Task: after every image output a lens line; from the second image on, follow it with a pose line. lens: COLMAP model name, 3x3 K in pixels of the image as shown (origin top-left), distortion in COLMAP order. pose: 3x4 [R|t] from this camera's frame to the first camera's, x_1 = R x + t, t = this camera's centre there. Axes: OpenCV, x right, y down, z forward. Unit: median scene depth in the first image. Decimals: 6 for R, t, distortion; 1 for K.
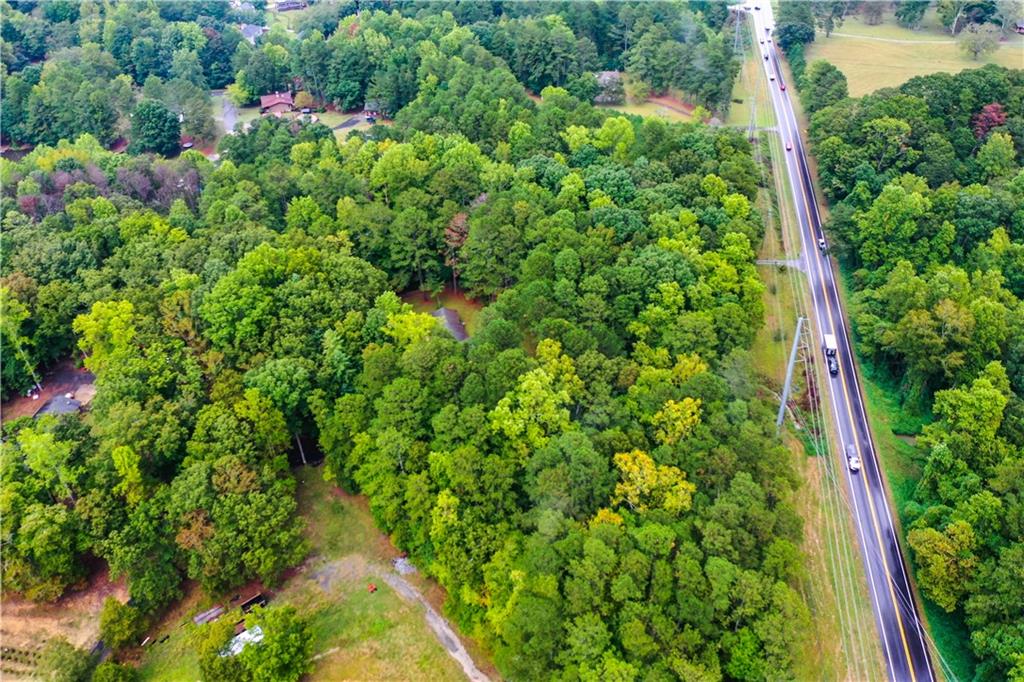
lens RADIAL K [[823.2, 0, 514.6], [0, 823.2, 341.6], [0, 0, 1]] dist [0.000694, -0.004906]
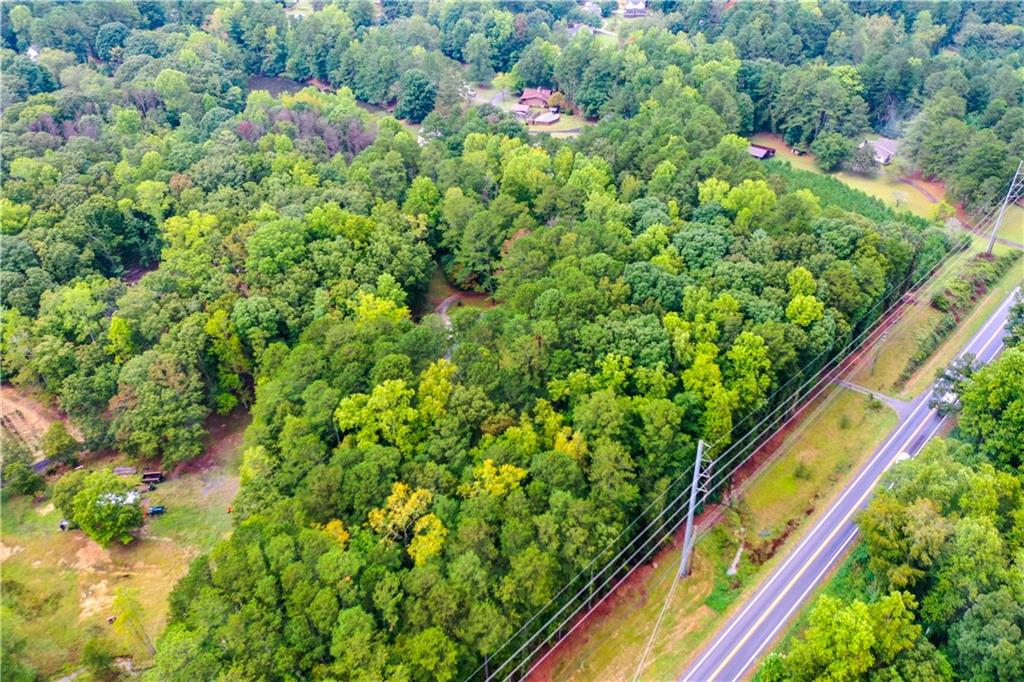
lens RADIAL K [[823.2, 0, 514.2], [0, 823.2, 340.6], [0, 0, 1]] dist [0.000694, -0.004906]
pose [[0.821330, 0.334019, -0.462437, 0.400860], [-0.339398, 0.937688, 0.074492, -0.090799], [0.458504, 0.095768, 0.883517, 0.108365]]
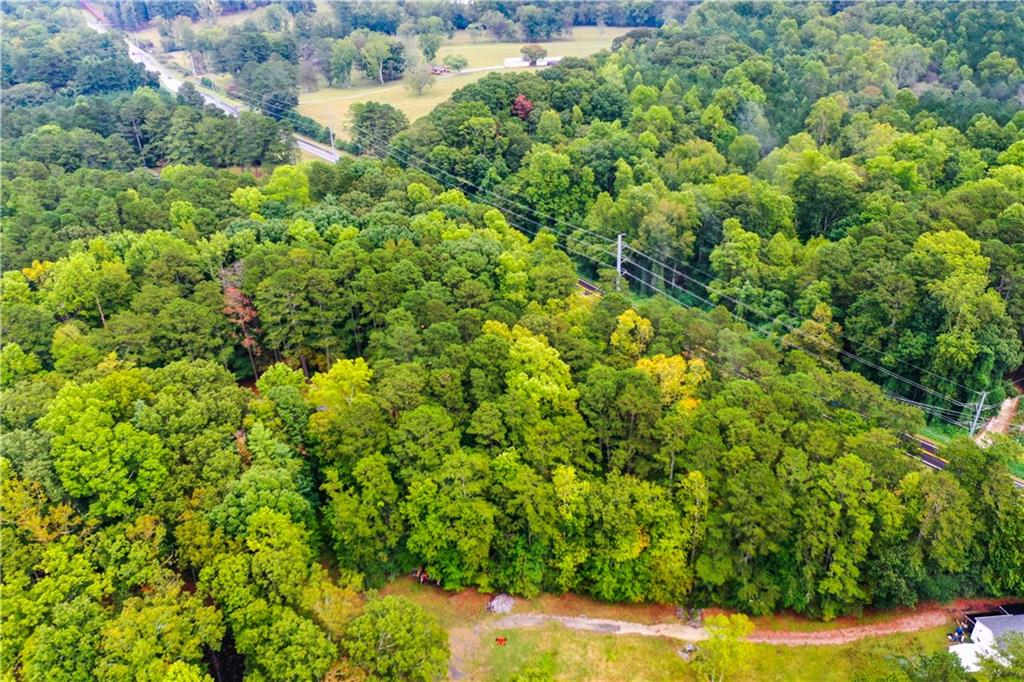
lens RADIAL K [[823.2, 0, 512.0], [0, 823.2, 341.1], [0, 0, 1]] dist [0.000694, -0.004906]
pose [[0.659420, -0.359835, 0.660064, -0.428205], [0.453183, 0.890811, 0.032886, -0.001174], [-0.599825, 0.277444, 0.750490, 0.182517]]
